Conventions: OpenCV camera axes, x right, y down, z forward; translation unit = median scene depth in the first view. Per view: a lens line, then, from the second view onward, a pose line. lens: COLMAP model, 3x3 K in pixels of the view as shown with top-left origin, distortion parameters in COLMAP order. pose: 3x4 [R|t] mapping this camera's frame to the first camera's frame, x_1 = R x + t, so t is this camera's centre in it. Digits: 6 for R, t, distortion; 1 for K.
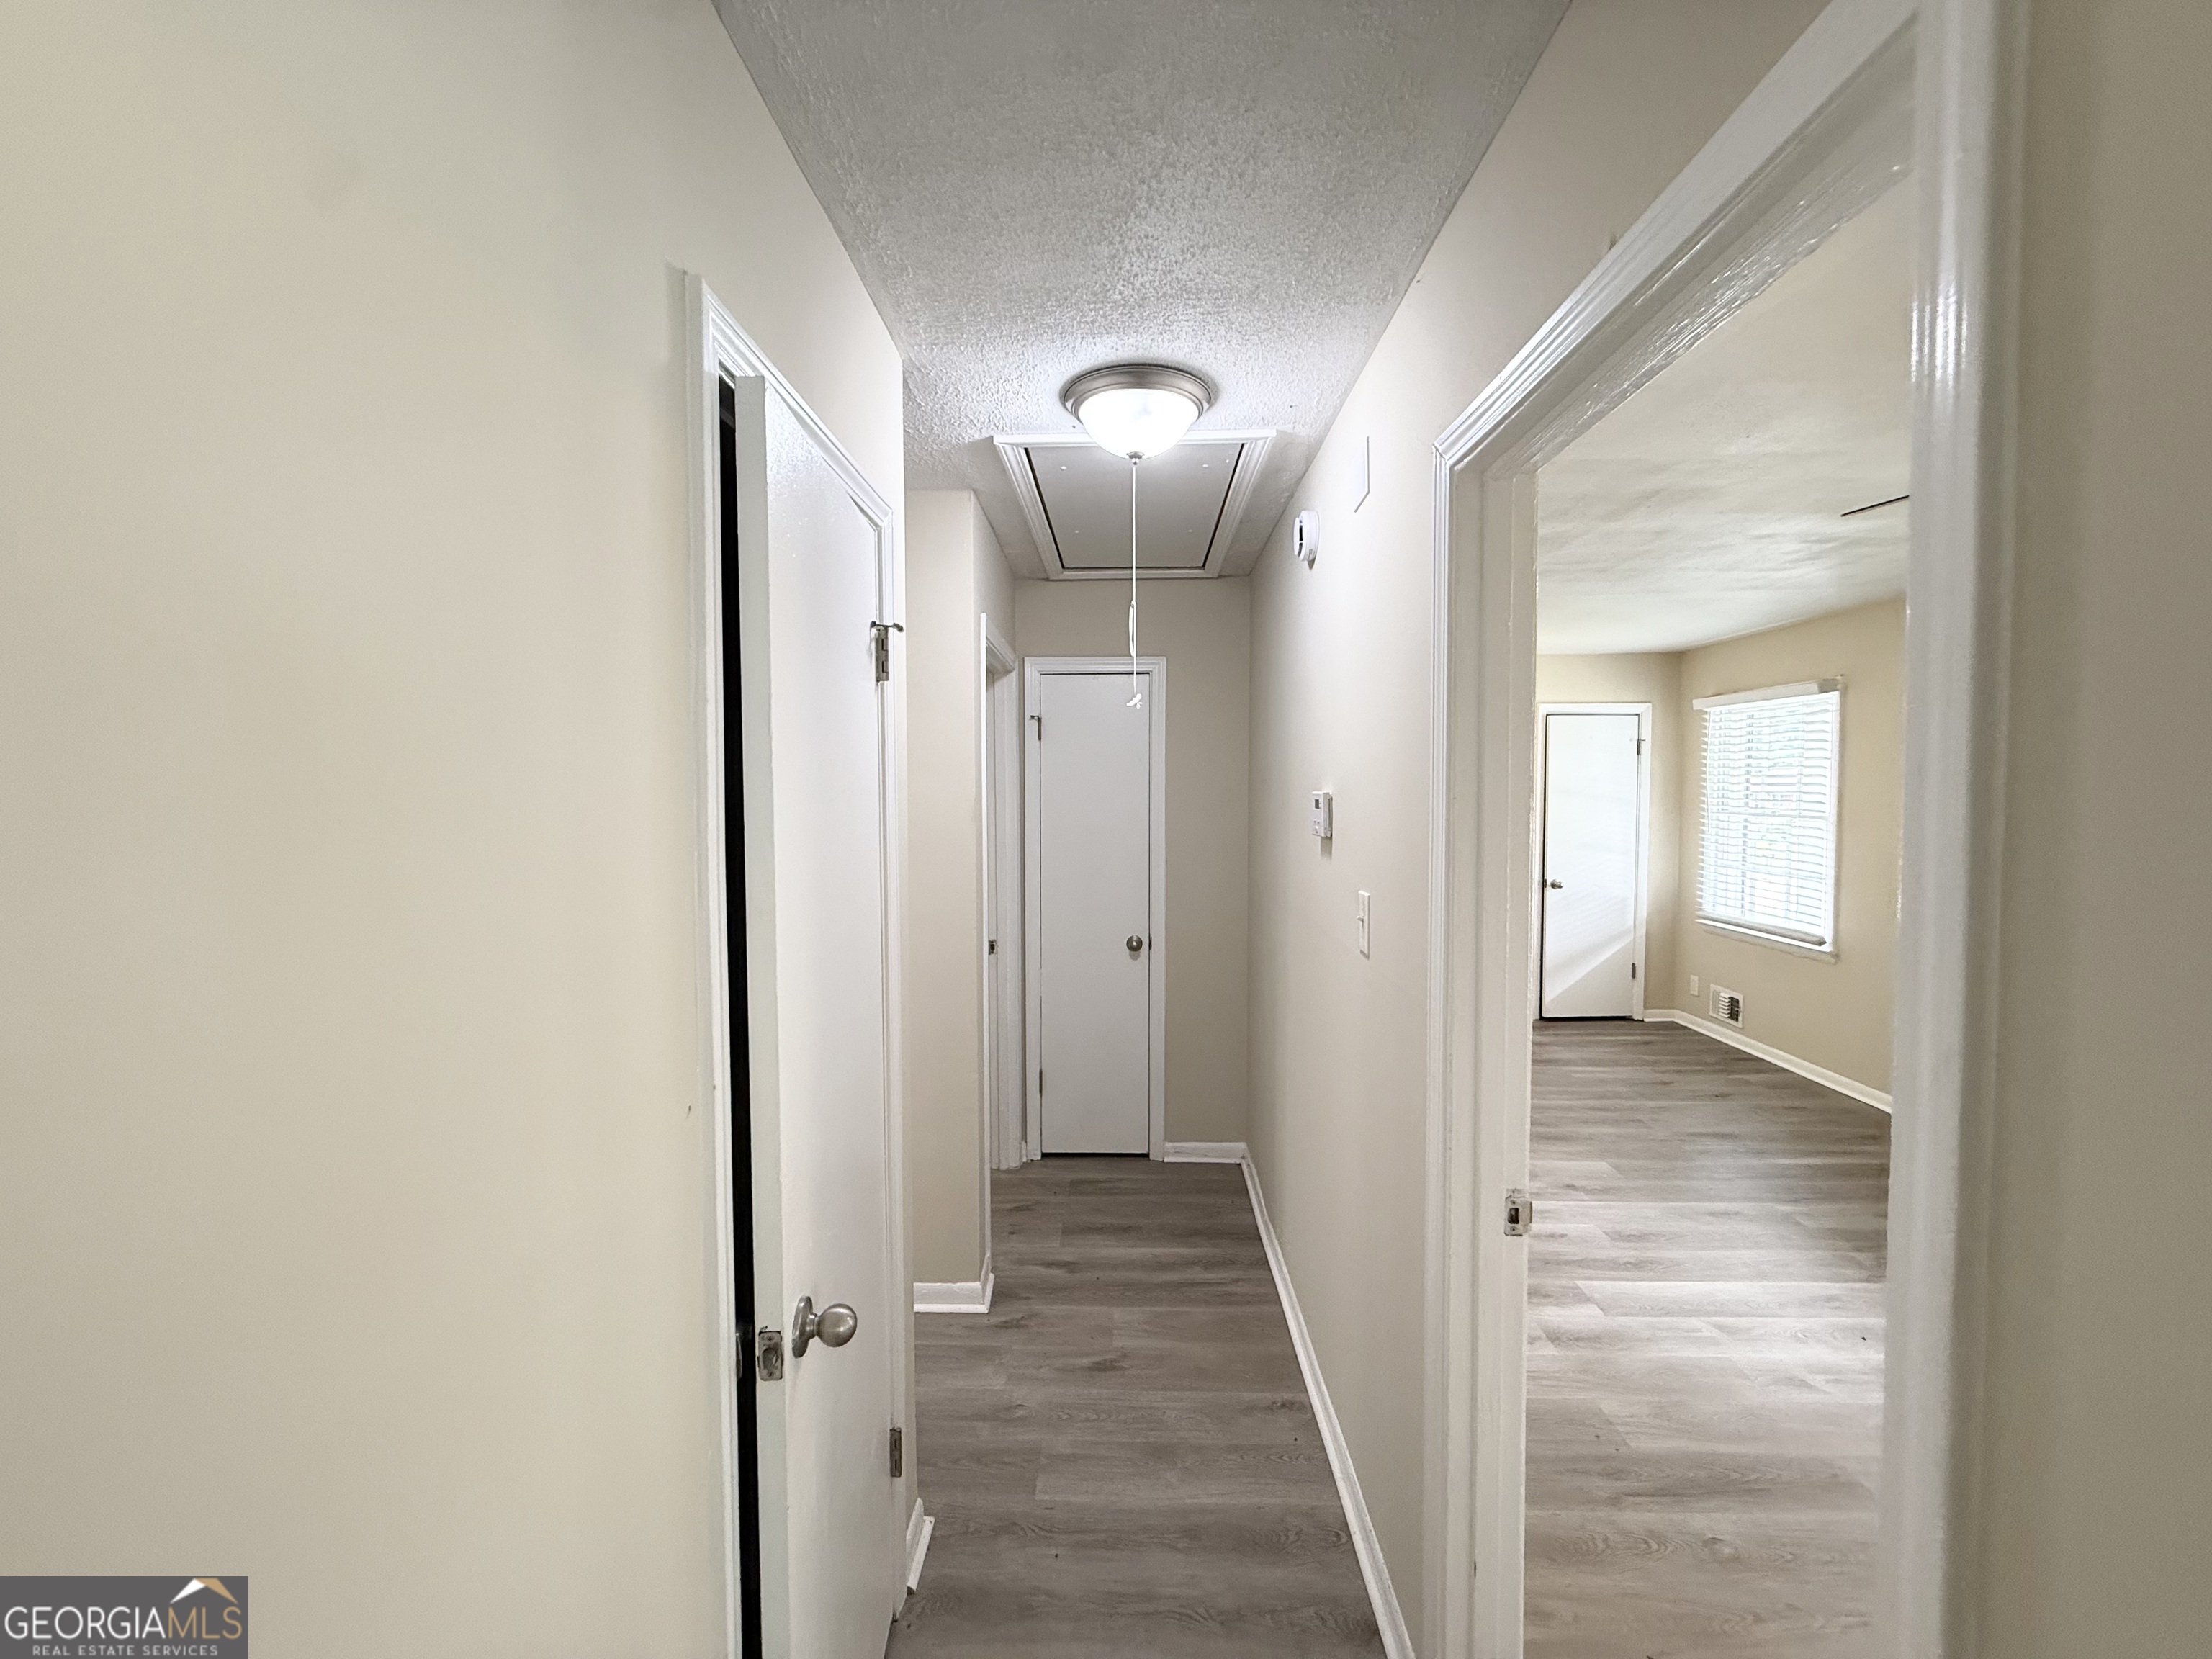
lens RADIAL K [[881.2, 0, 1105.4], [0, 881.2, 827.6], [0, 0, 1]] dist [0.000174, 0.000326]
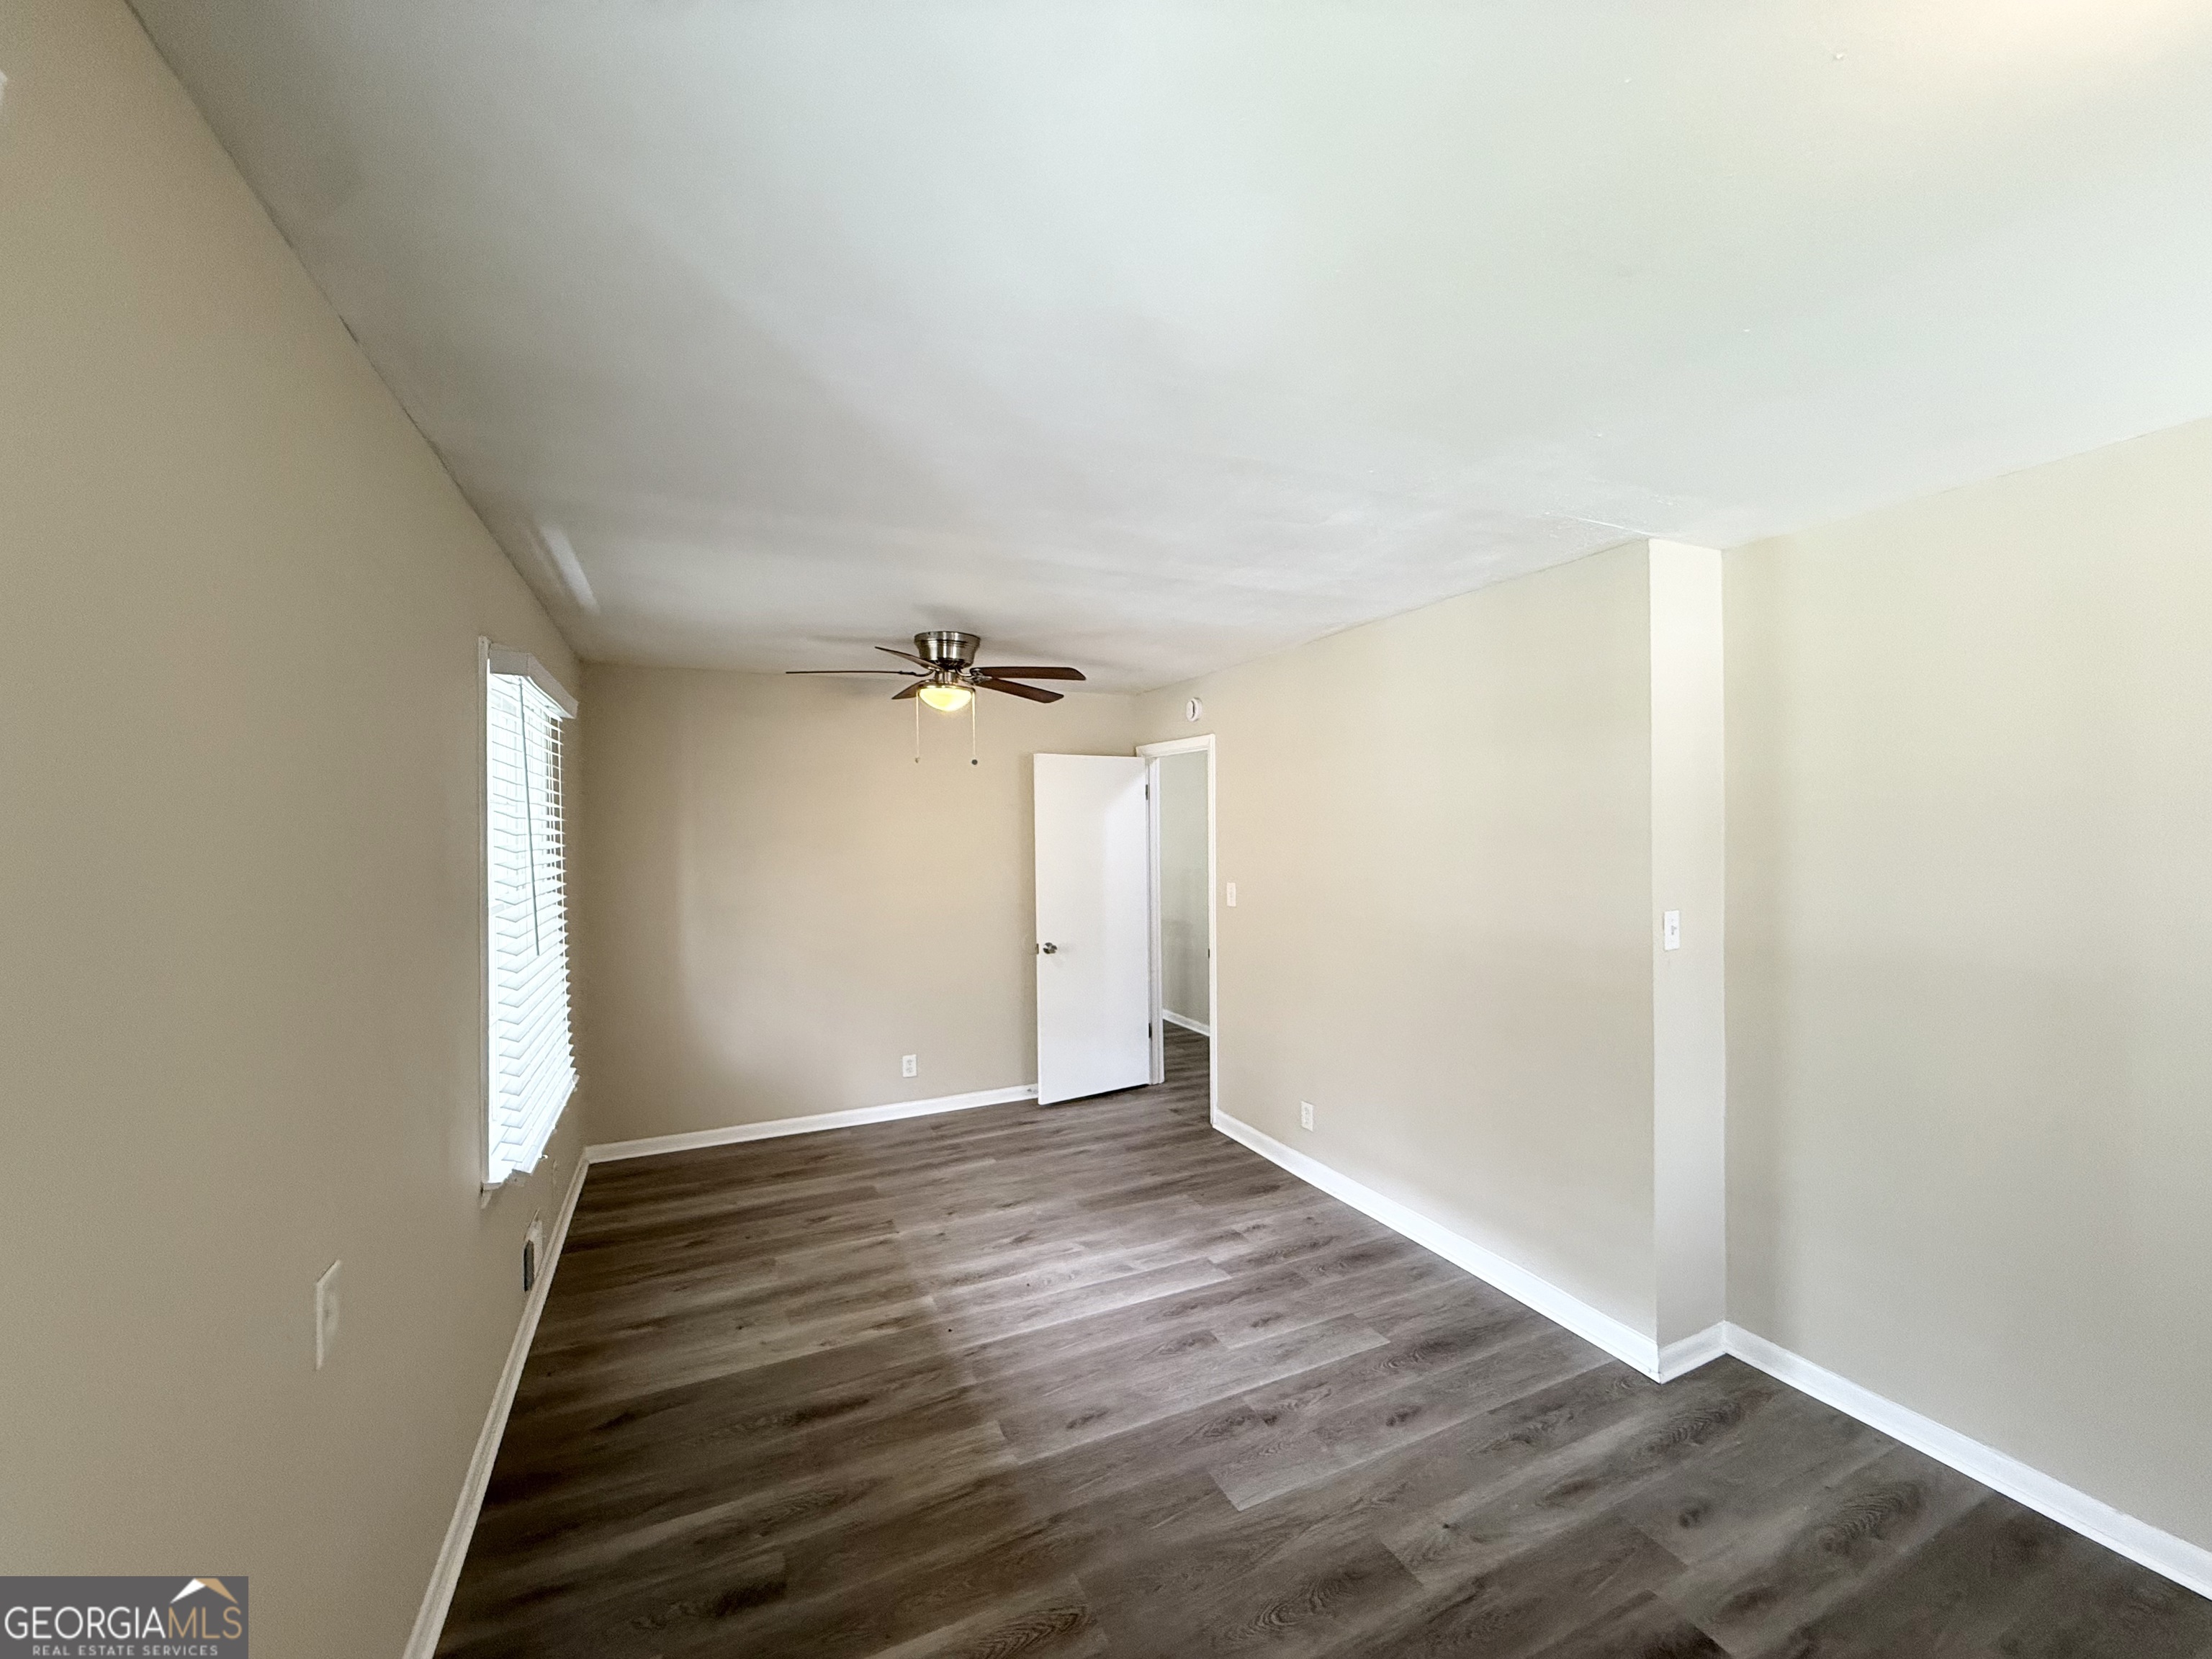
lens RADIAL K [[881.2, 0, 1099.7], [0, 881.2, 819.9], [0, 0, 1]] dist [0.000174, 0.000326]
pose [[-0.896920, 0.009392, -0.442093, 1.111851], [-0.006220, 0.999408, 0.033851, -0.098935], [0.442149, 0.033111, -0.896330, 1.808262]]
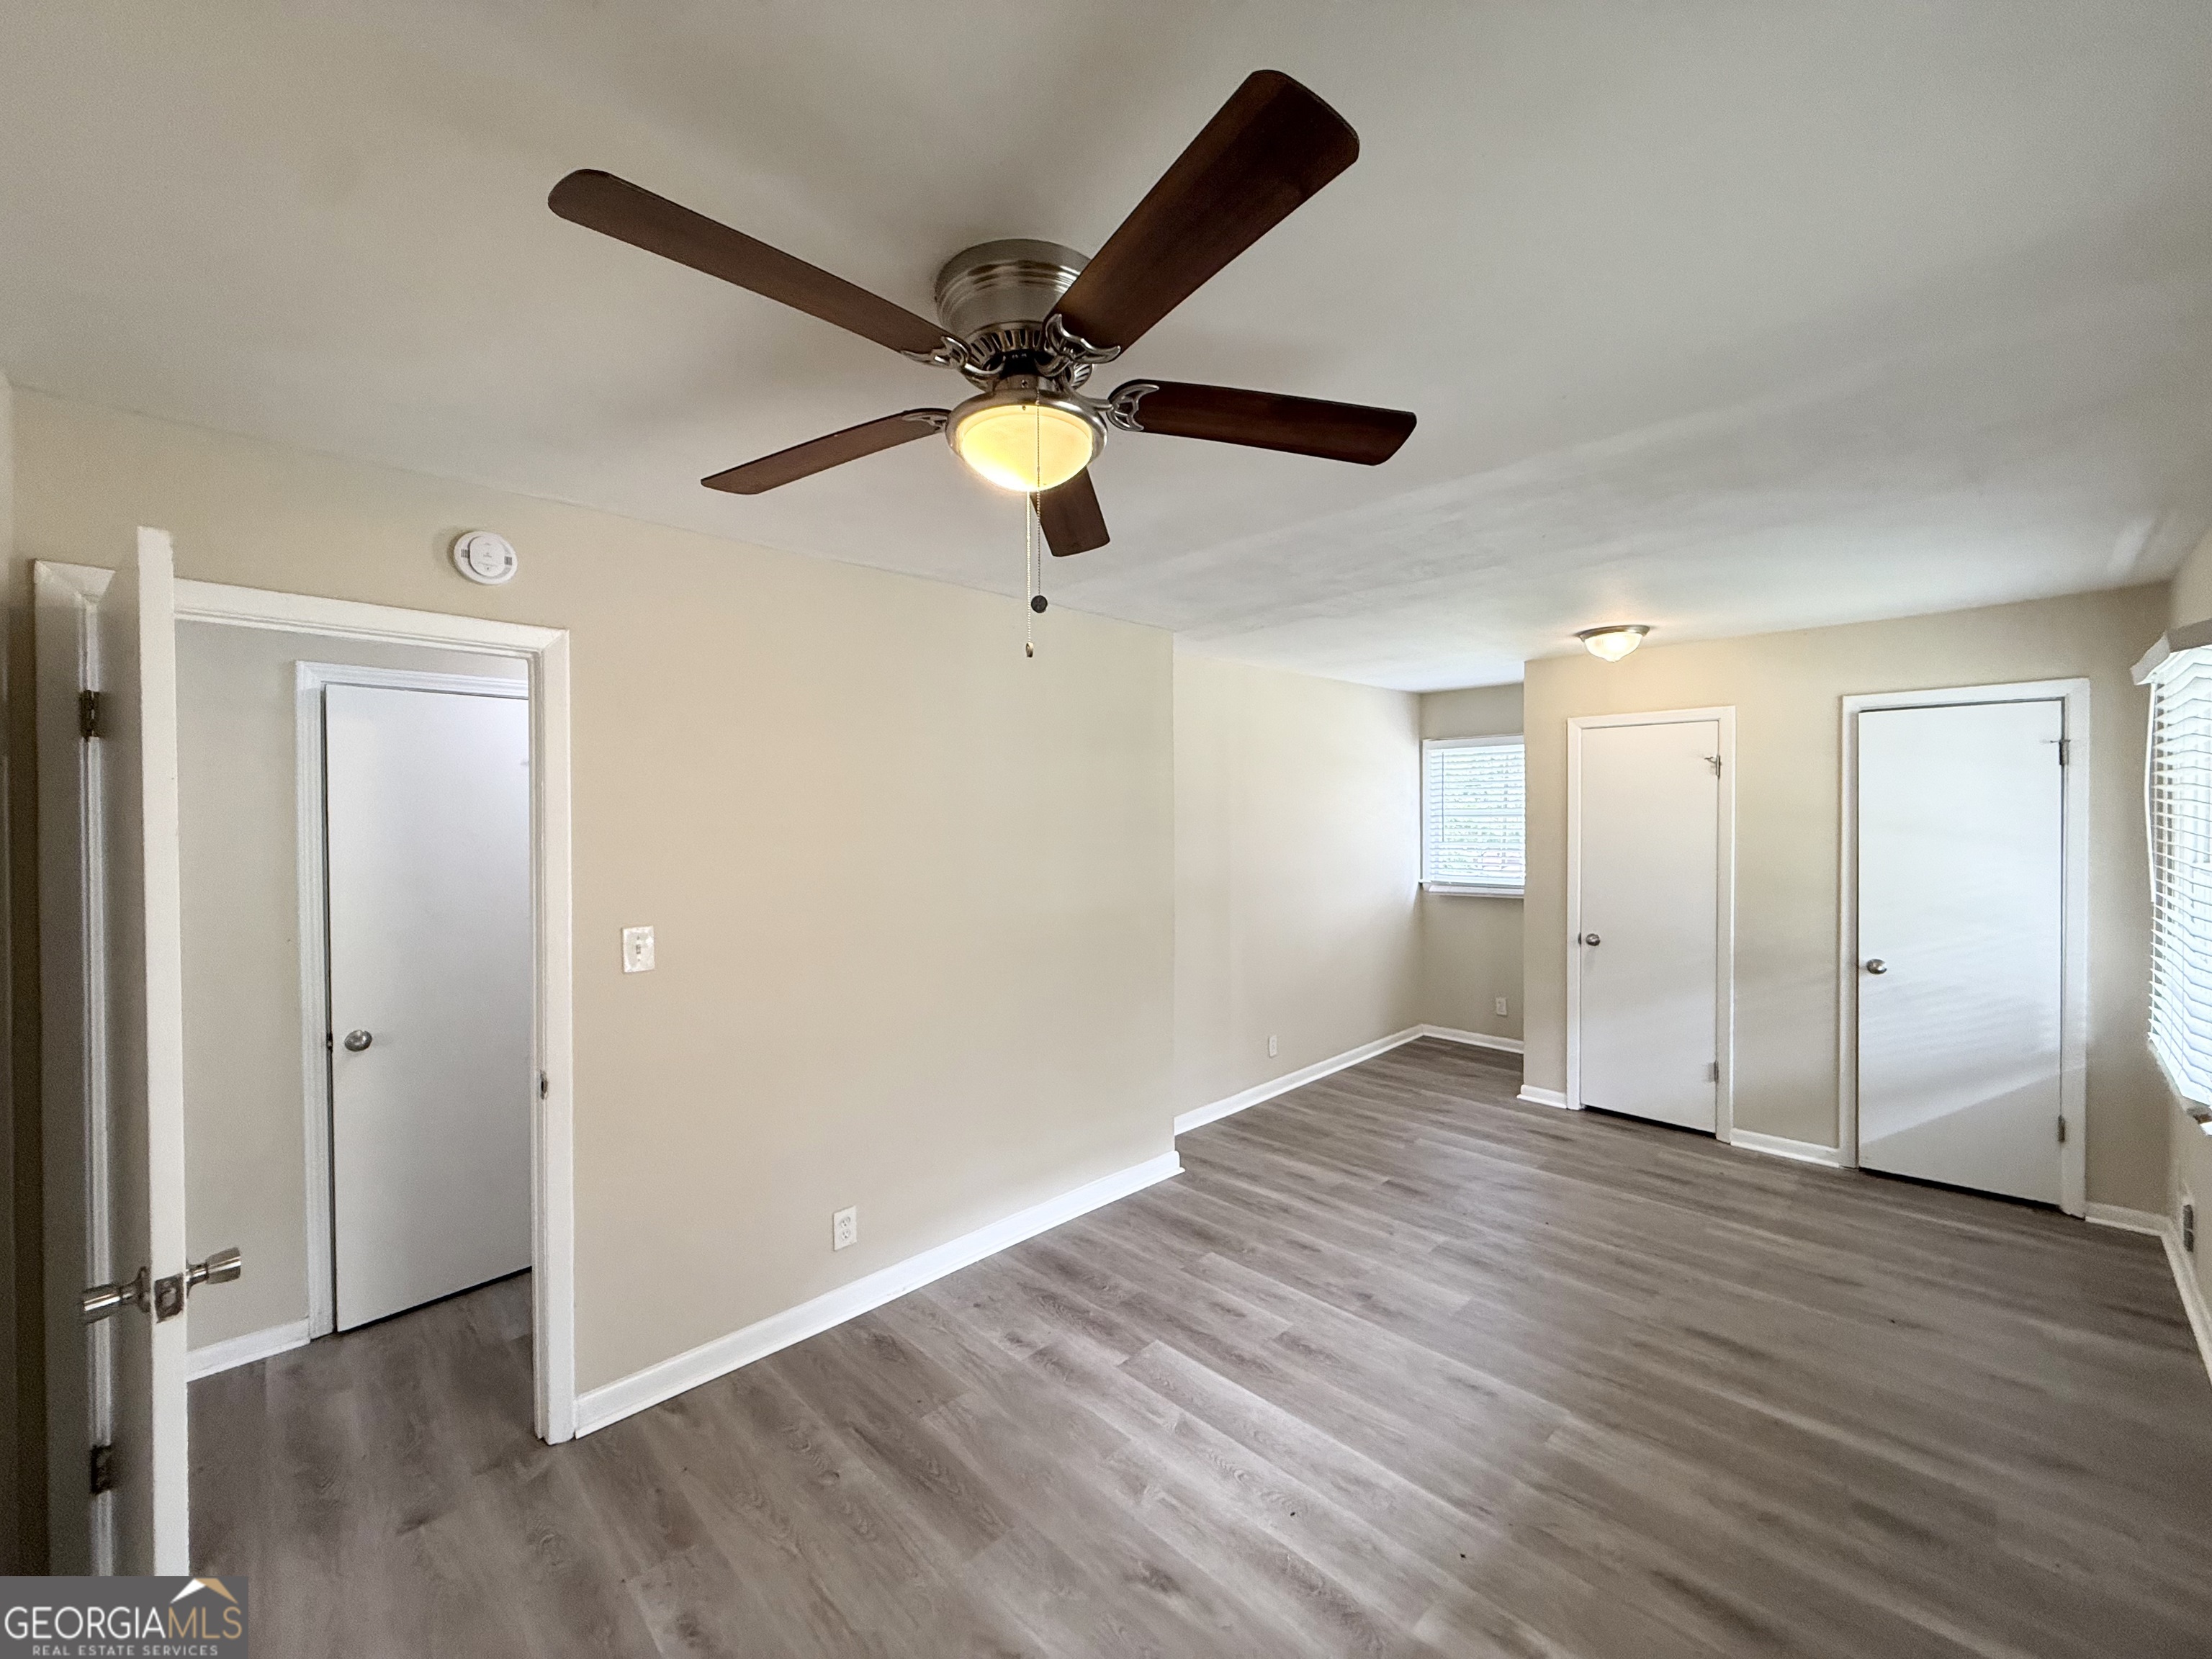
lens RADIAL K [[881.2, 0, 1104.6], [0, 881.2, 833.3], [0, 0, 1]] dist [0.000174, 0.000326]
pose [[0.718047, 0.013502, -0.695864, 1.092822], [-0.027603, 0.999578, -0.009088, -0.027279], [0.695447, 0.025733, 0.718116, 0.239918]]
